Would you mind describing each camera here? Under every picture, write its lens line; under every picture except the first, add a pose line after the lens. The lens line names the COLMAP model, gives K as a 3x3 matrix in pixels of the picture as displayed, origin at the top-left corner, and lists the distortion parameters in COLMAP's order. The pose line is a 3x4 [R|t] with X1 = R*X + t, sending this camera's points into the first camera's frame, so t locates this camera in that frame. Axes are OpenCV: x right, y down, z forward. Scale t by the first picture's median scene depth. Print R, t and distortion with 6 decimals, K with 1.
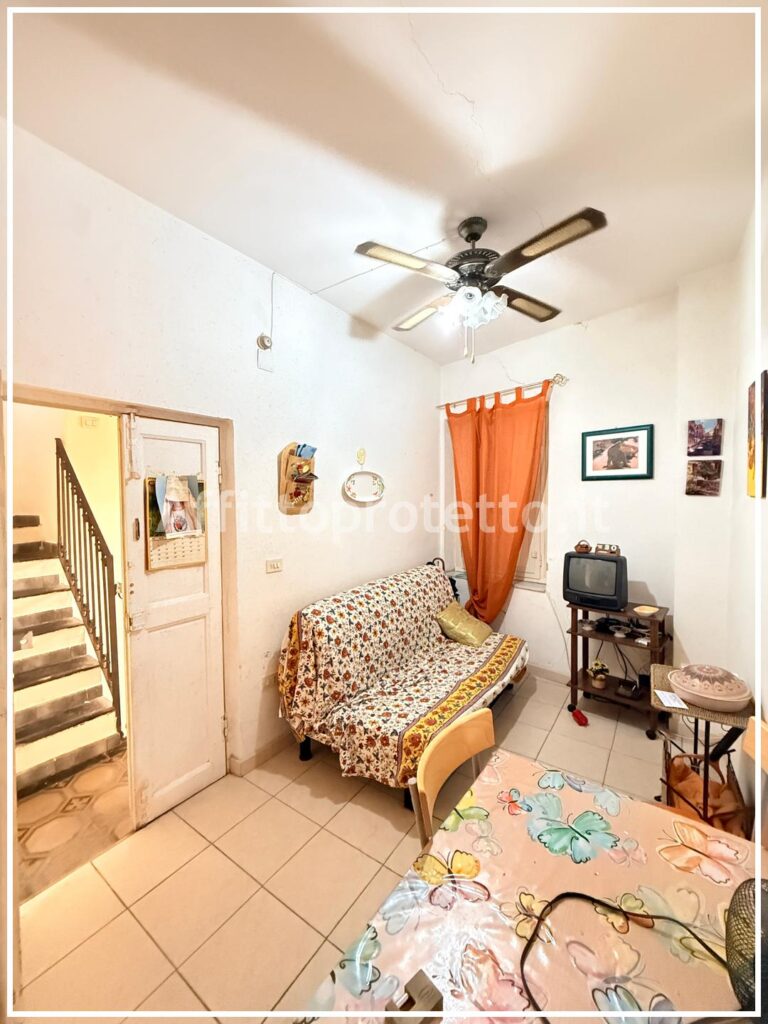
lens RADIAL K [[407.3, 0, 384.3], [0, 407.3, 509.2], [0, 0, 1]] dist [0.001170, -0.000358]
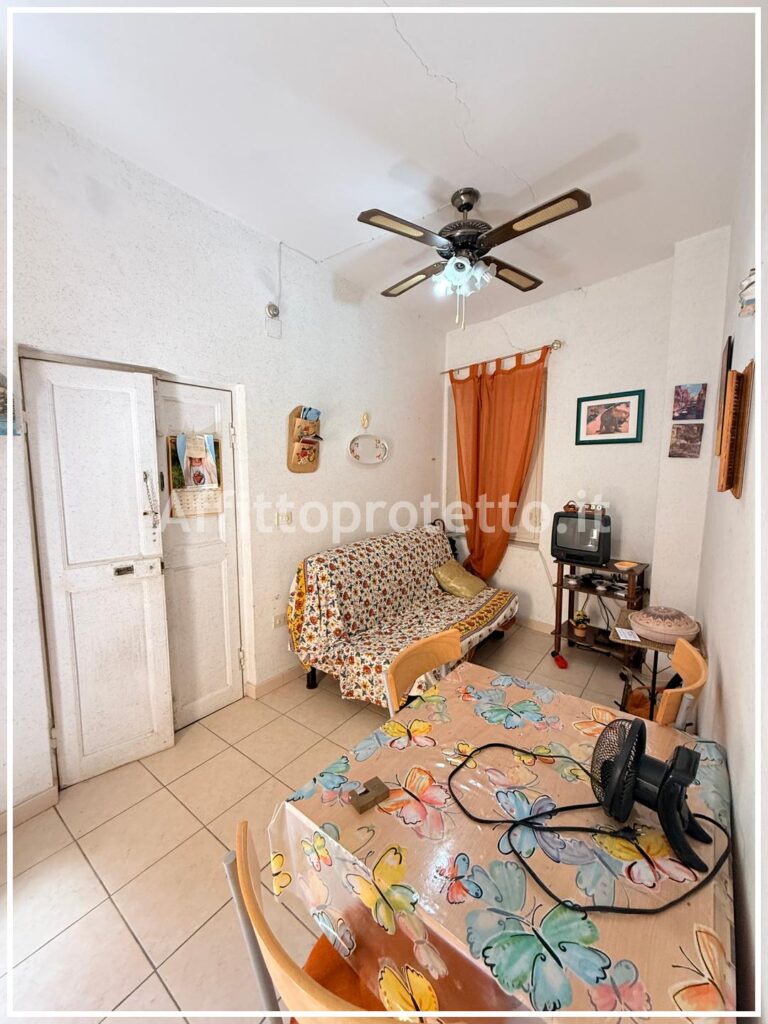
lens RADIAL K [[407.3, 0, 384.3], [0, 407.3, 509.2], [0, 0, 1]] dist [0.001170, -0.000358]
pose [[0.999323, 0.011276, -0.035023, 0.042547], [-0.008705, 0.997317, 0.072685, 0.029014], [0.035749, -0.072331, 0.996740, -0.090406]]
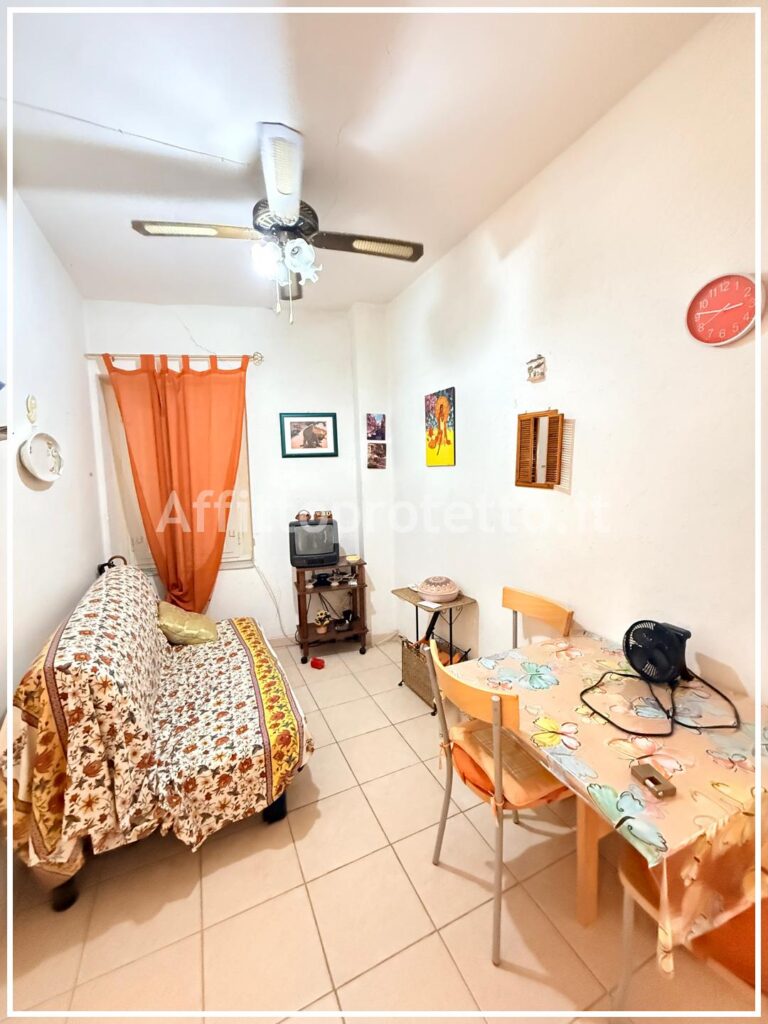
lens RADIAL K [[407.3, 0, 384.3], [0, 407.3, 509.2], [0, 0, 1]] dist [0.001170, -0.000358]
pose [[0.503670, -0.083747, 0.859827, -0.418144], [0.056629, 0.996350, 0.063872, 0.017178], [-0.862038, 0.016520, 0.506574, 0.274068]]
